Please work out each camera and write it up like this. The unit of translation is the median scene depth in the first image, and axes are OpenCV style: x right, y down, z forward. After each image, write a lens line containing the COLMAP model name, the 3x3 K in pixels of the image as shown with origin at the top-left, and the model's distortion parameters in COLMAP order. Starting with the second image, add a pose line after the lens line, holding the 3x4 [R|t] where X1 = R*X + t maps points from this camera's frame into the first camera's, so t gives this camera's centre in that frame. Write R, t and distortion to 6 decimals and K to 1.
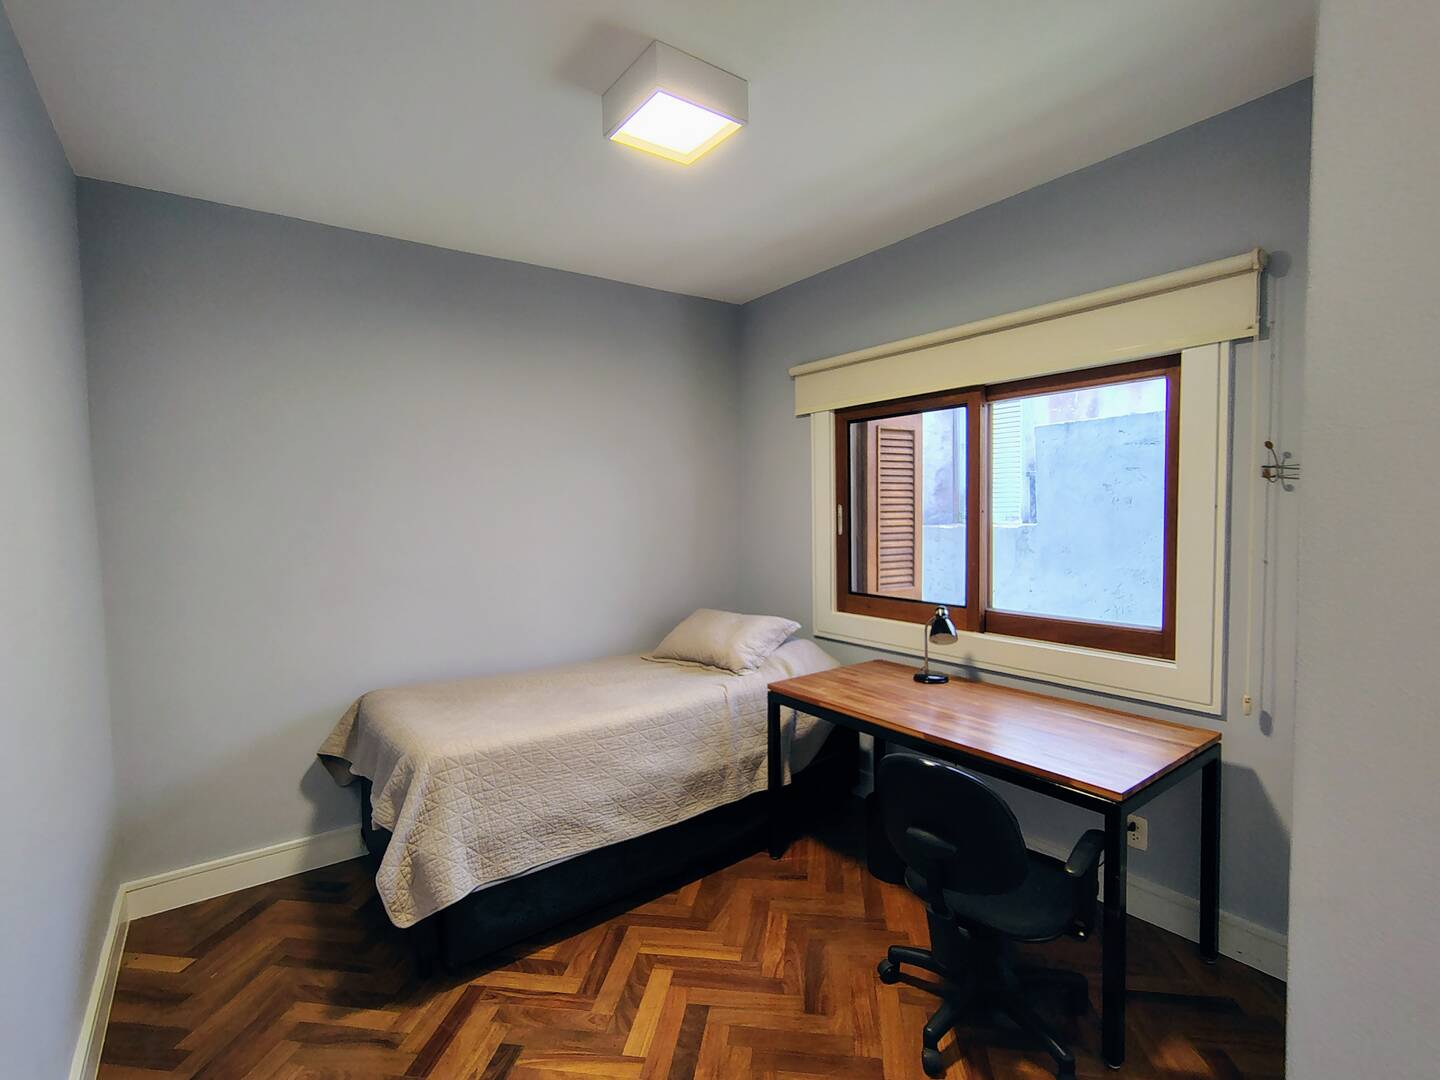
lens RADIAL K [[676.2, 0, 722.6], [0, 676.2, 543.8], [0, 0, 1]] dist [-0.019898, 0.011357]
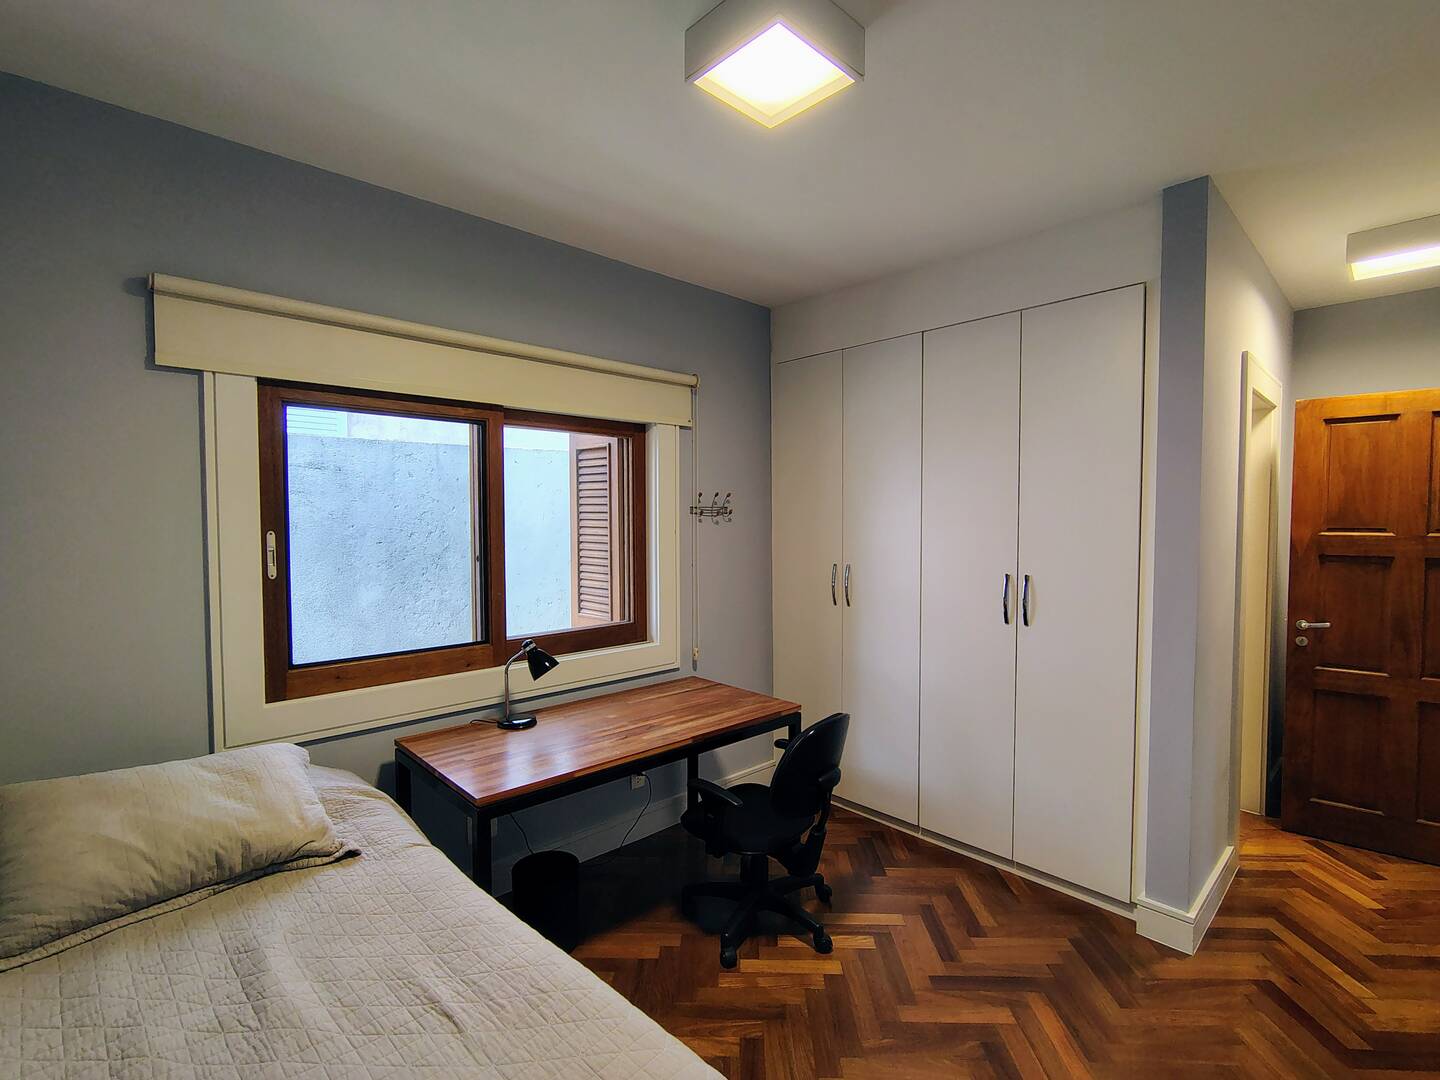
lens RADIAL K [[676.2, 0, 722.6], [0, 676.2, 543.8], [0, 0, 1]] dist [-0.019898, 0.011357]
pose [[-0.130695, -0.009964, 0.991373, -0.613991], [0.067014, 0.997574, 0.018861, -0.036632], [-0.989155, 0.068901, -0.129710, 0.826386]]
